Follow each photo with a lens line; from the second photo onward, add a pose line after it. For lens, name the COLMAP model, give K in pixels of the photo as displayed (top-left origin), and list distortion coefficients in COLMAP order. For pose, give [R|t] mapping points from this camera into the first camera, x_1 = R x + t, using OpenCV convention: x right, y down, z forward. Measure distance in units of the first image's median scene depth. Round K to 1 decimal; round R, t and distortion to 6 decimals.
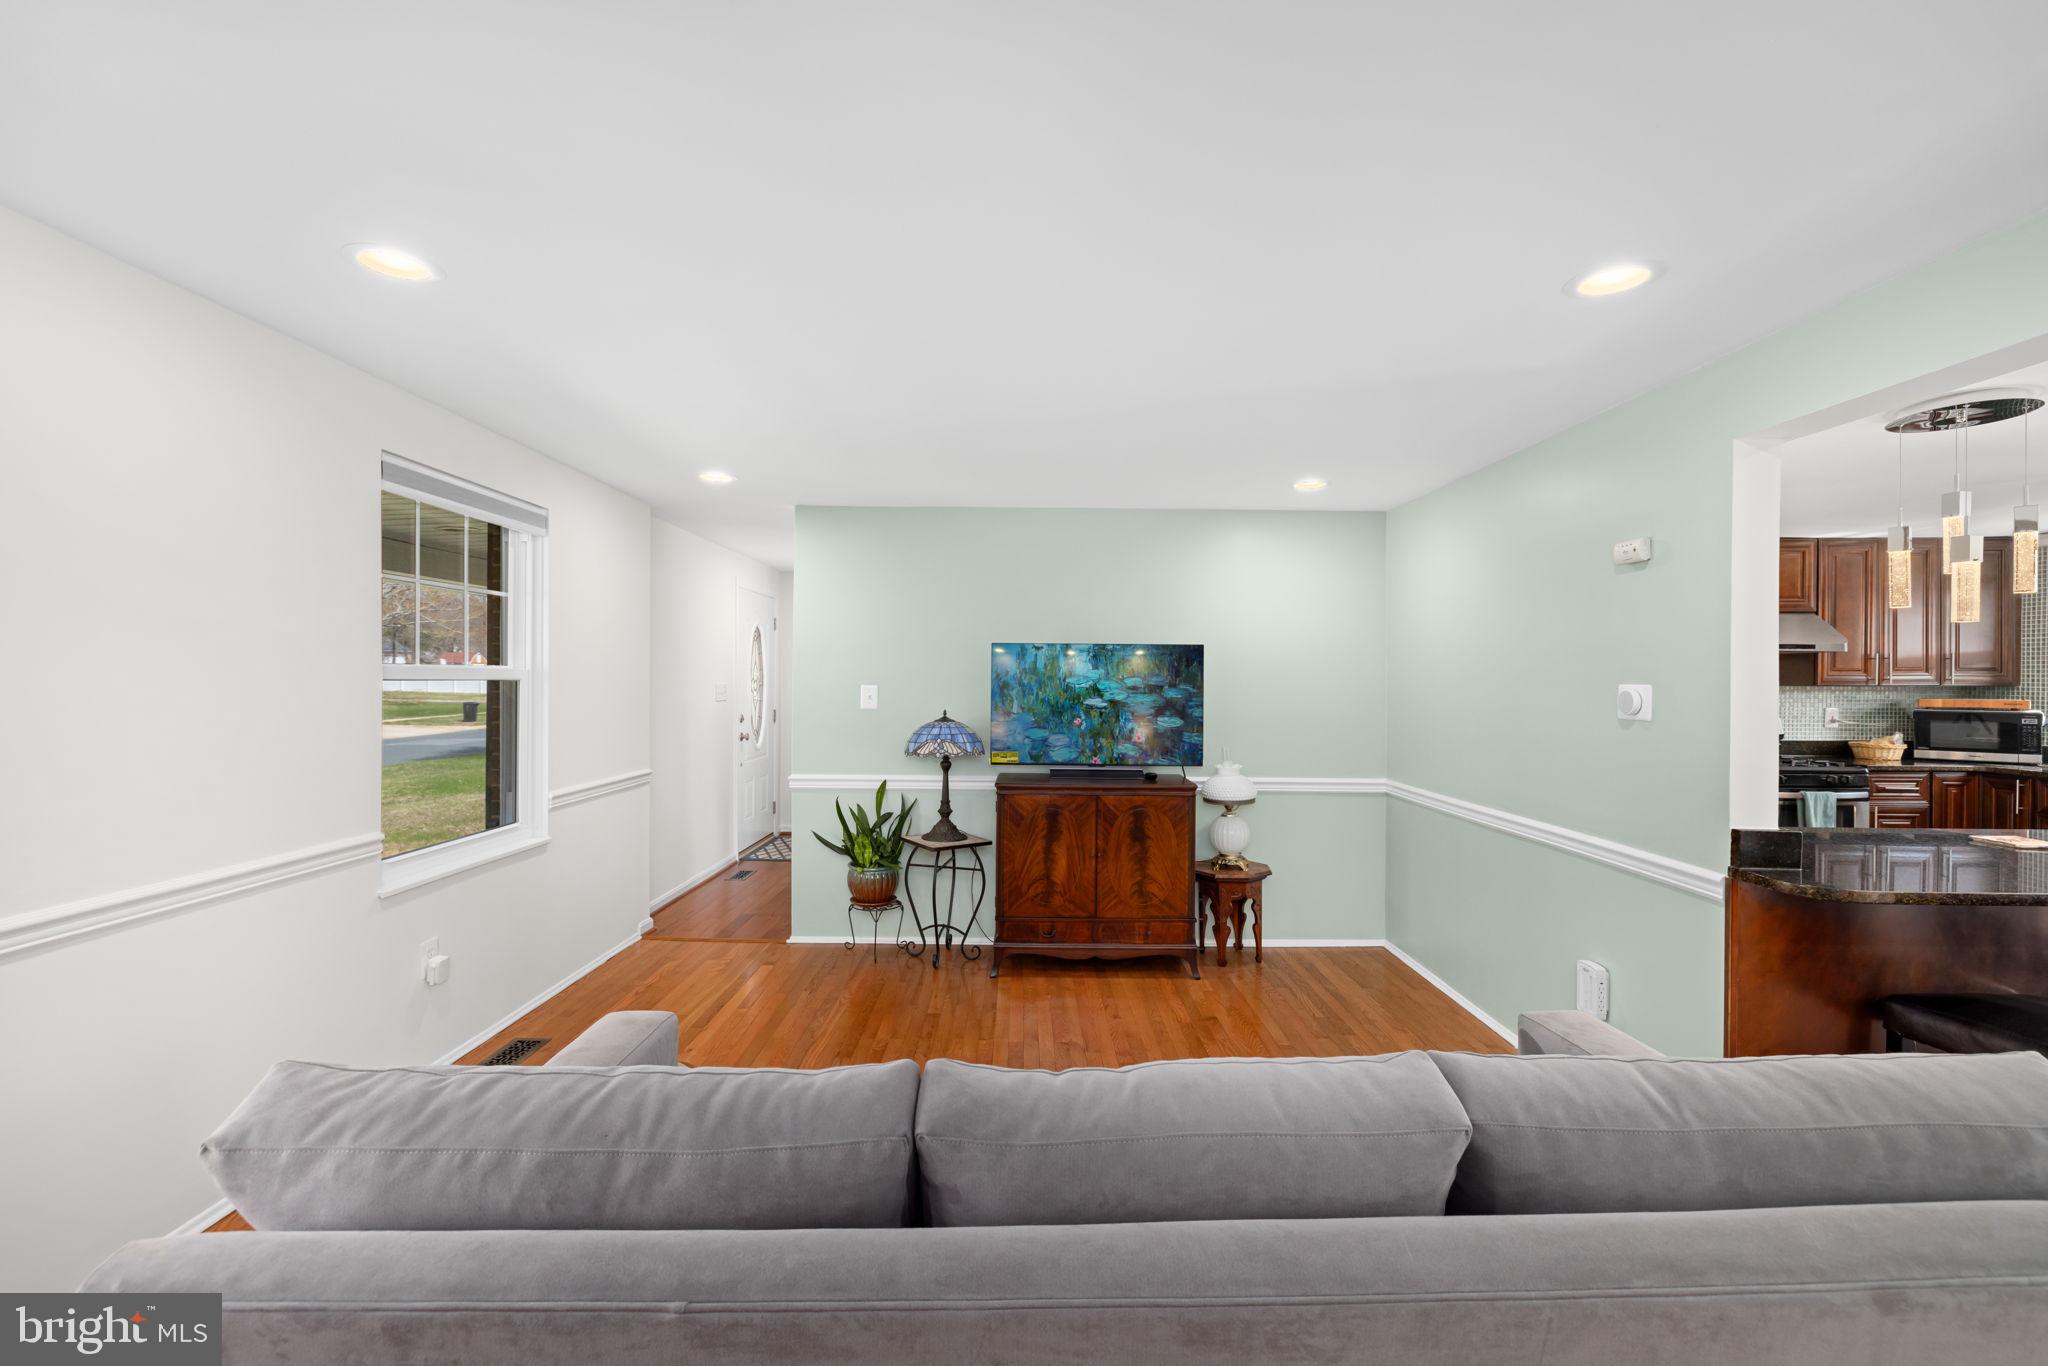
lens RADIAL K [[862.1, 0, 1021.6], [0, 862.1, 677.7], [0, 0, 1]] dist [-0.000156, -0.000439]
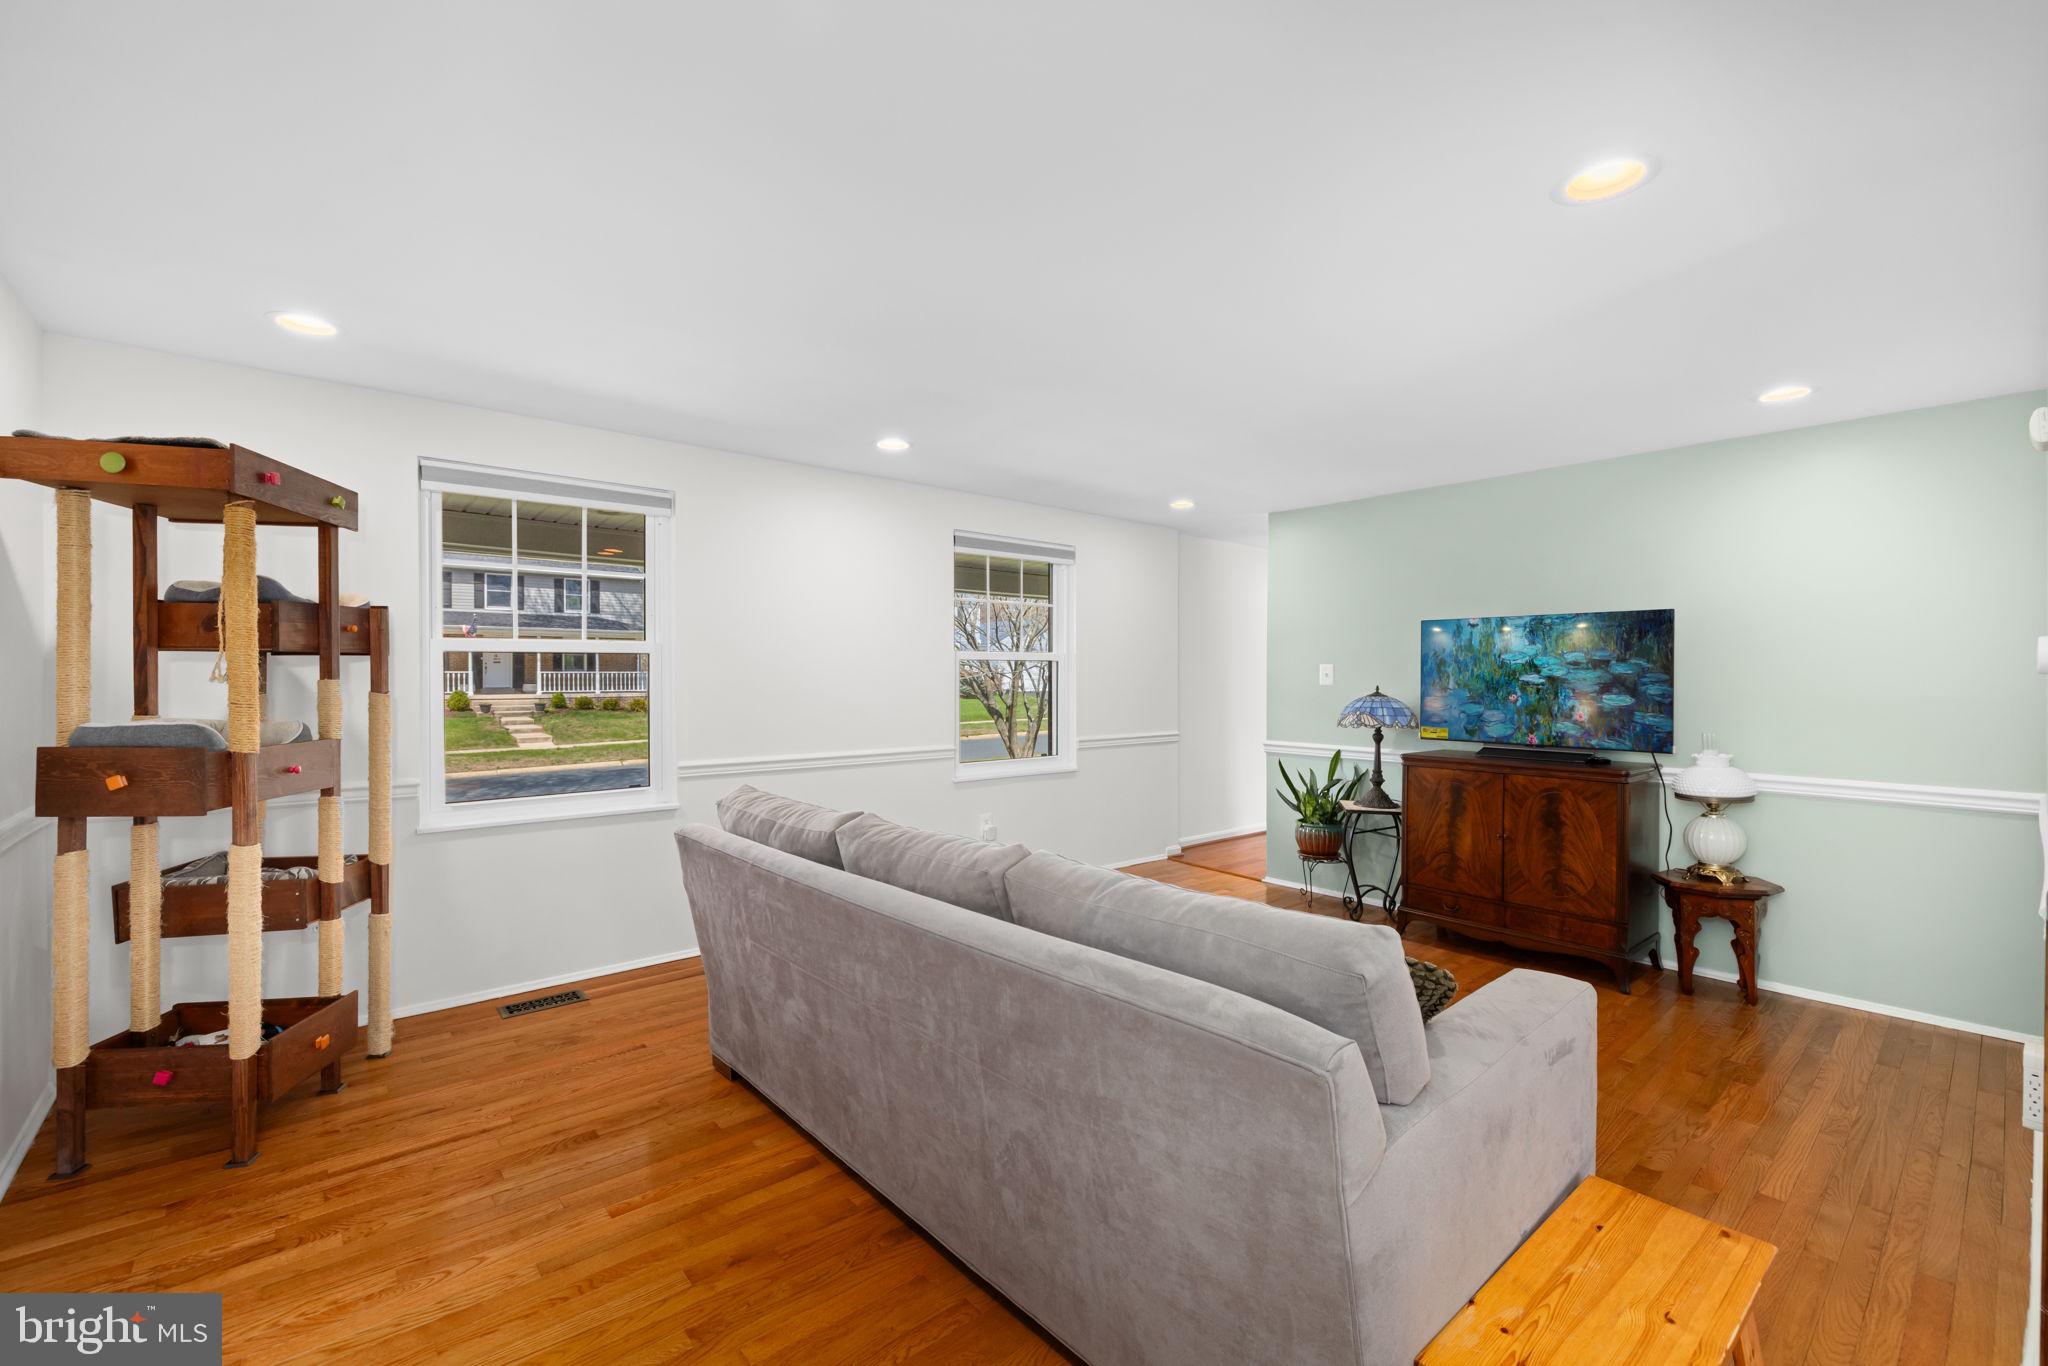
lens RADIAL K [[862.1, 0, 1021.6], [0, 862.1, 677.7], [0, 0, 1]] dist [-0.000156, -0.000439]
pose [[0.655871, 0.000162, -0.754873, 0.430259], [0.002630, 0.999993, 0.002499, 0.023416], [0.754869, -0.003625, 0.655866, -0.035346]]
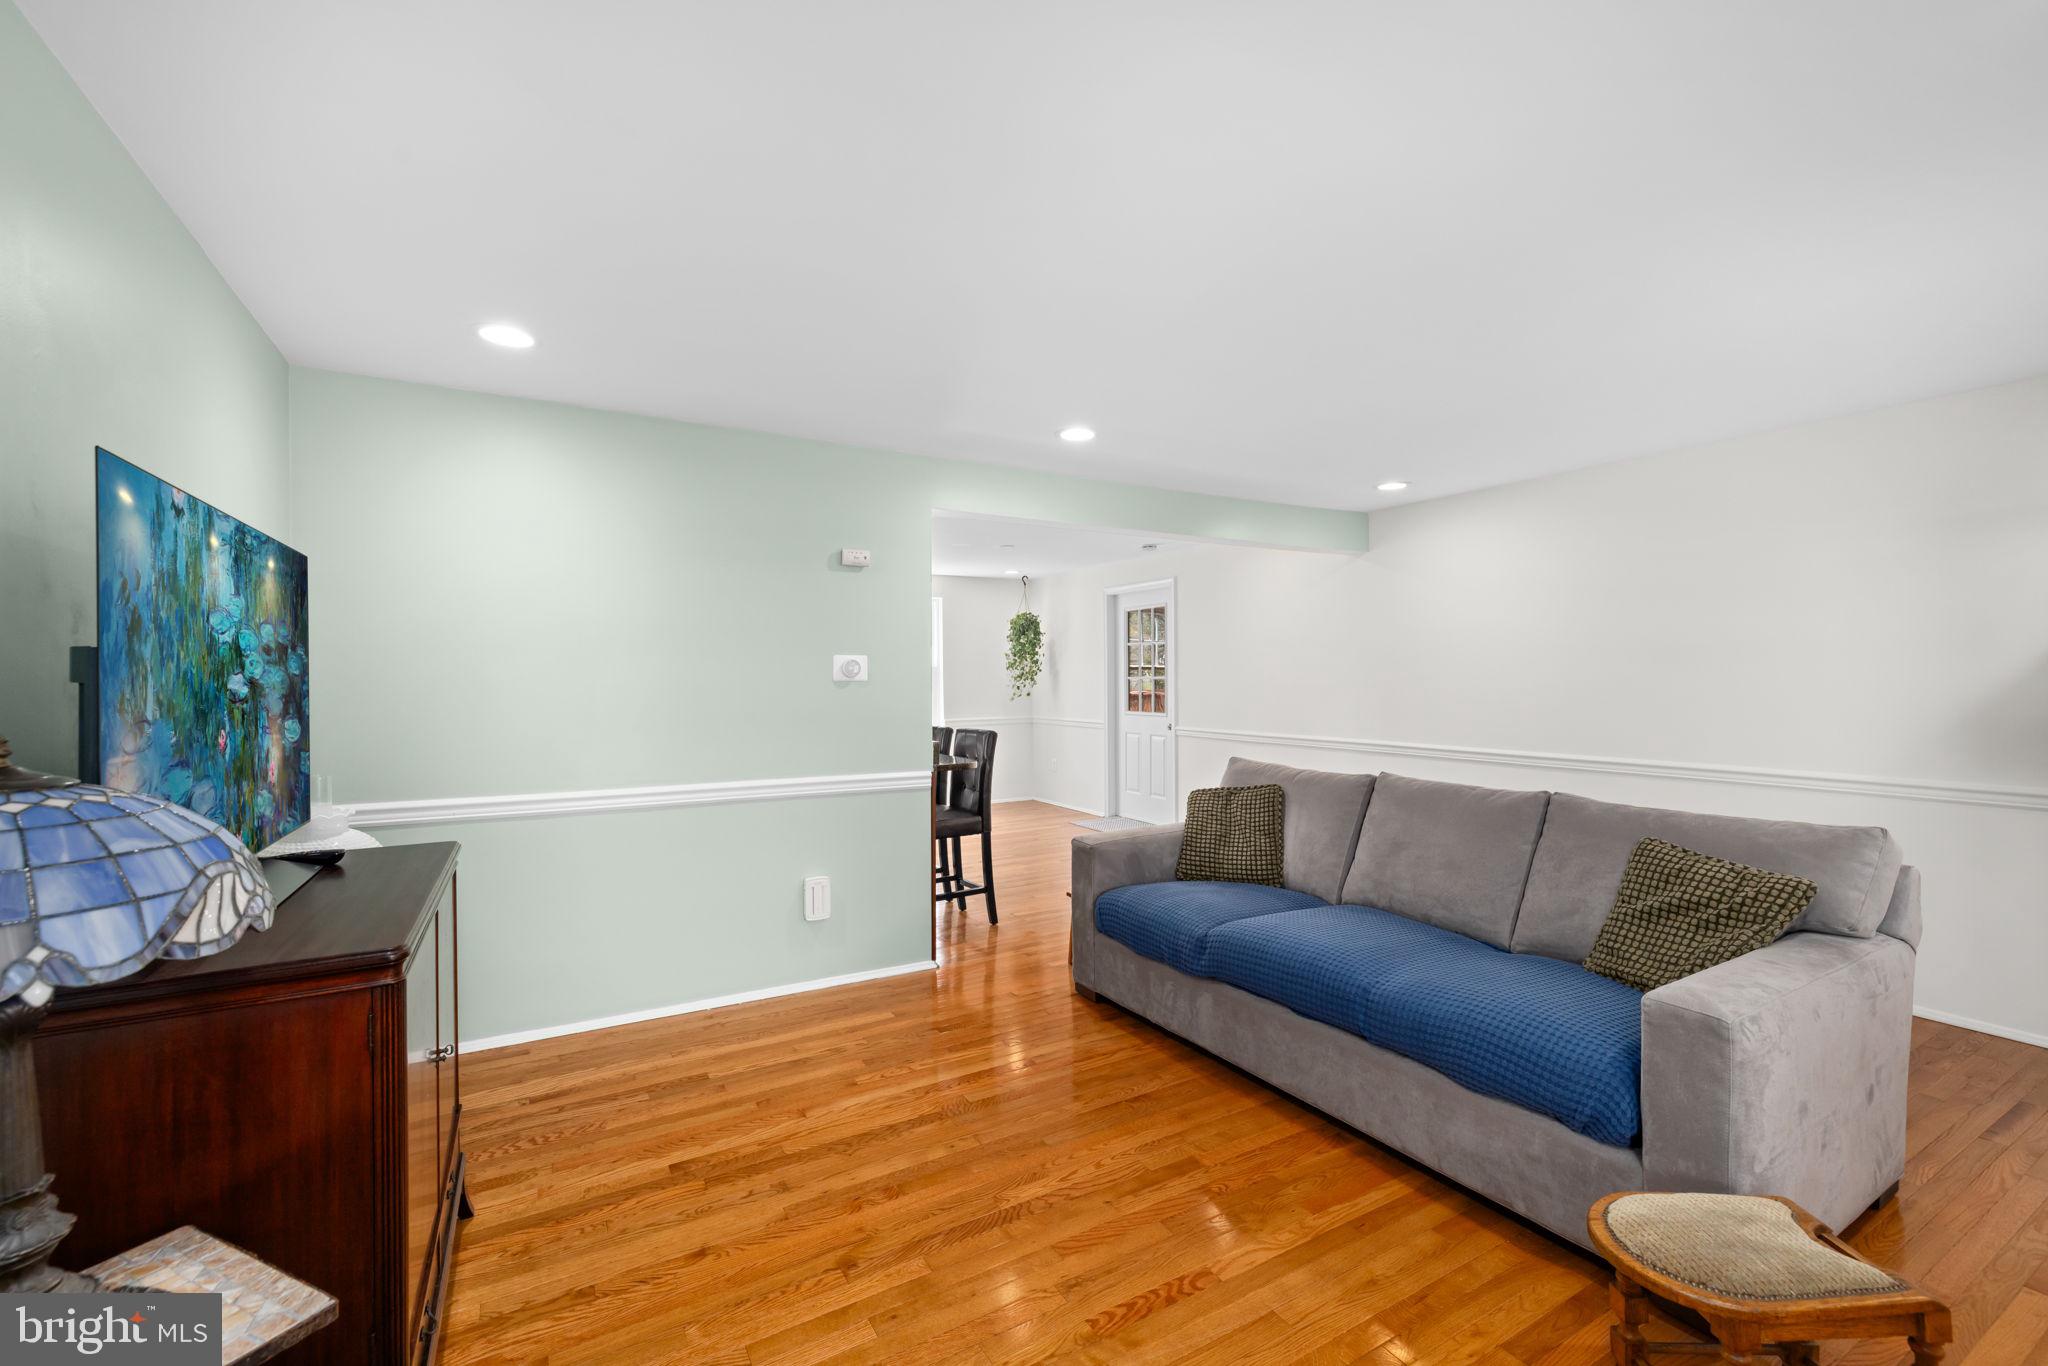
lens RADIAL K [[862.5, 0, 1032.3], [0, 862.5, 680.8], [0, 0, 1]] dist [0.000330, 0.000116]
pose [[-0.503093, -0.009150, 0.864184, -0.379708], [-0.003432, 0.999957, 0.008590, 0.022792], [-0.864225, 0.001356, -0.503103, 0.900039]]
